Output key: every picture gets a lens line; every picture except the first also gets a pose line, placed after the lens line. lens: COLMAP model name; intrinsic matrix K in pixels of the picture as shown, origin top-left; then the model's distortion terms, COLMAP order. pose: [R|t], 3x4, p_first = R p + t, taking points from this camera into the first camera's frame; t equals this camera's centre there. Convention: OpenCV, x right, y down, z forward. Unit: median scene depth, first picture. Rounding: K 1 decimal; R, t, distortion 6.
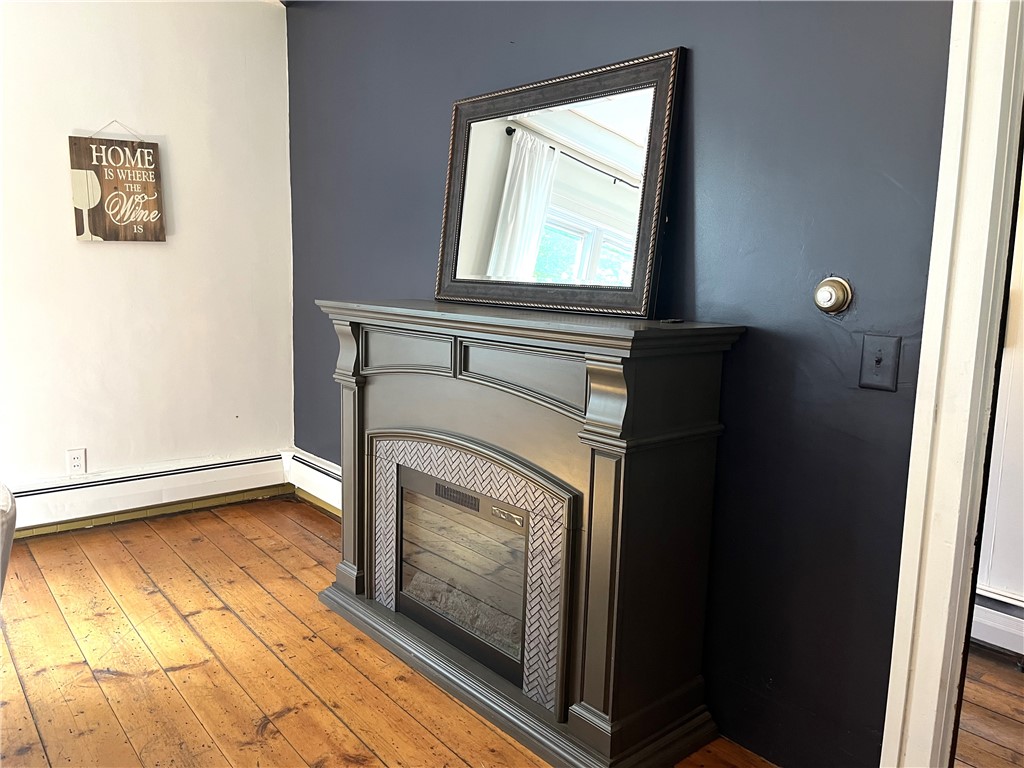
lens RADIAL K [[771.4, 0, 506.0], [0, 771.4, 380.2], [0, 0, 1]] dist [0.044431, -0.065578]
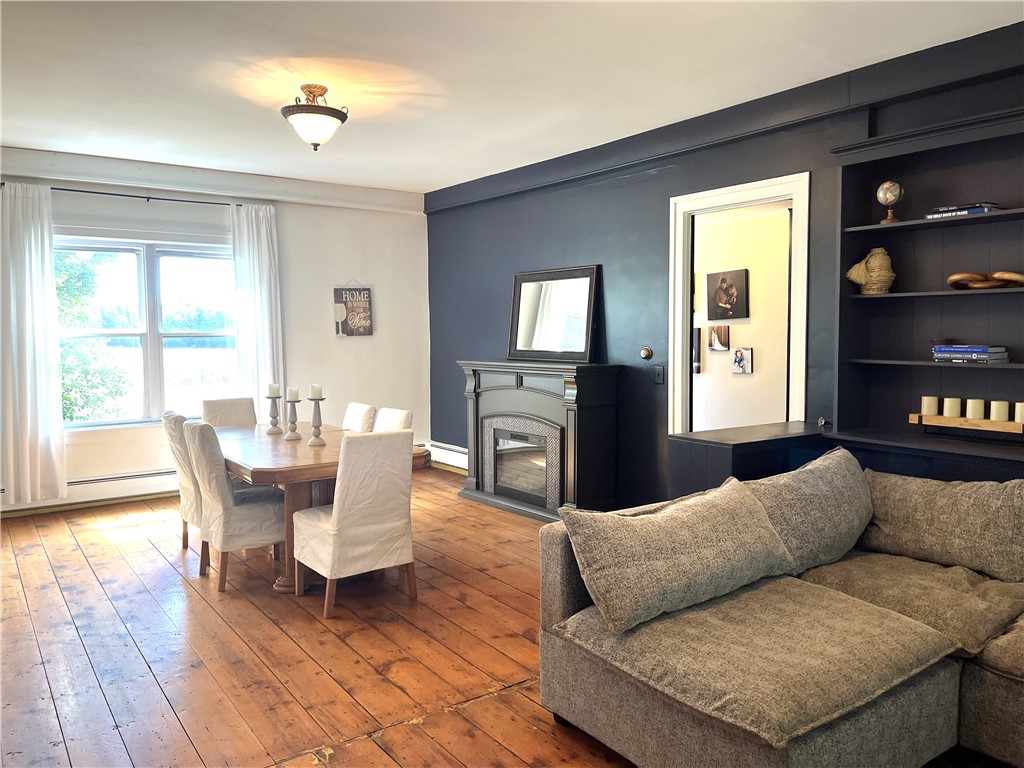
lens RADIAL K [[771.4, 0, 514.2], [0, 771.4, 383.4], [0, 0, 1]] dist [0.044431, -0.065578]
pose [[0.997682, -0.026903, -0.062511, 0.069165], [0.021920, 0.996628, -0.079075, 0.151580], [0.064428, 0.077522, 0.994907, -1.288933]]
